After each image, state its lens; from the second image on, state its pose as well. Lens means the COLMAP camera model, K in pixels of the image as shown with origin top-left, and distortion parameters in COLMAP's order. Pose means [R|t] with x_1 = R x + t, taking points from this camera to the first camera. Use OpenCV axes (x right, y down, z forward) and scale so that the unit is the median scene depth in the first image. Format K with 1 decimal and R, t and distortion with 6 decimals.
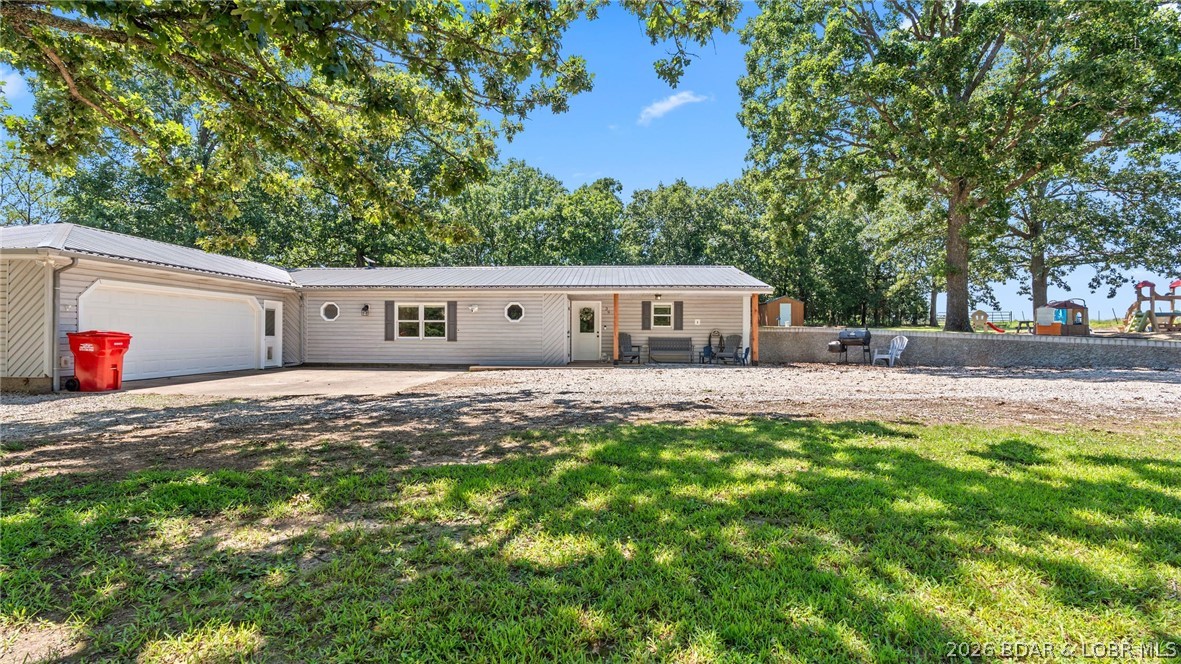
lens RADIAL K [[529.2, 0, 595.8], [0, 529.2, 332.4], [0, 0, 1]] dist [-0.010513, 0.001977]
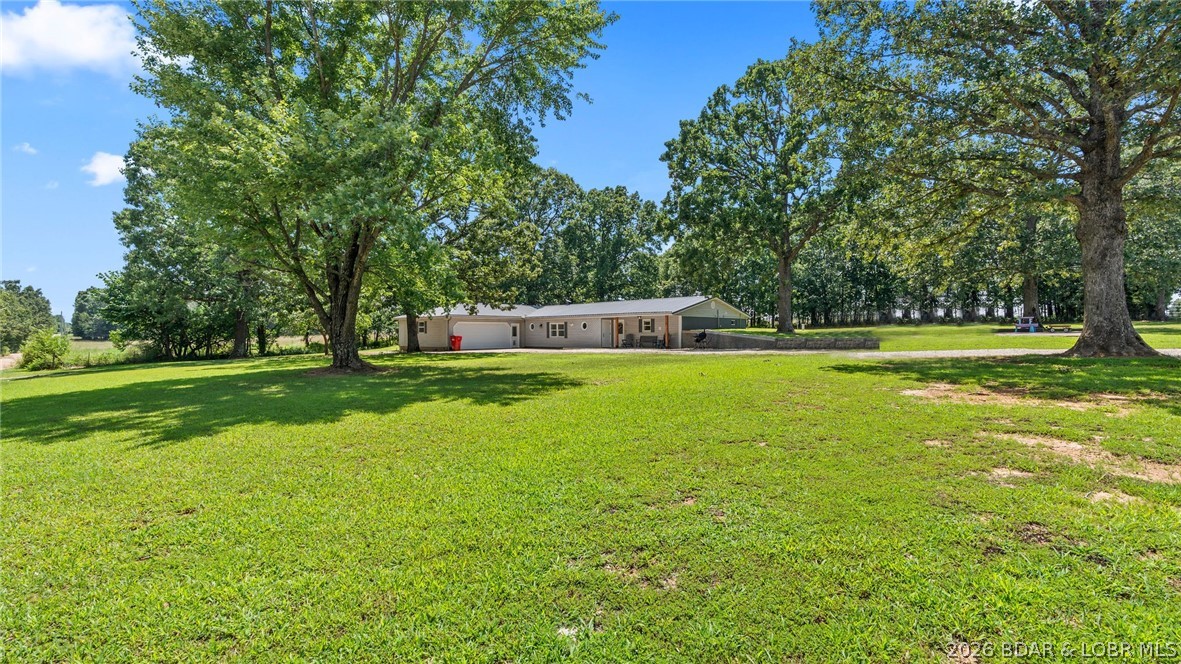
lens RADIAL K [[529.2, 0, 597.6], [0, 529.2, 333.1], [0, 0, 1]] dist [-0.010513, 0.001977]
pose [[0.760557, -0.009363, -0.649204, 1.448021], [0.012076, 0.999927, -0.000273, -0.003853], [0.649159, -0.007632, 0.760614, -0.786396]]
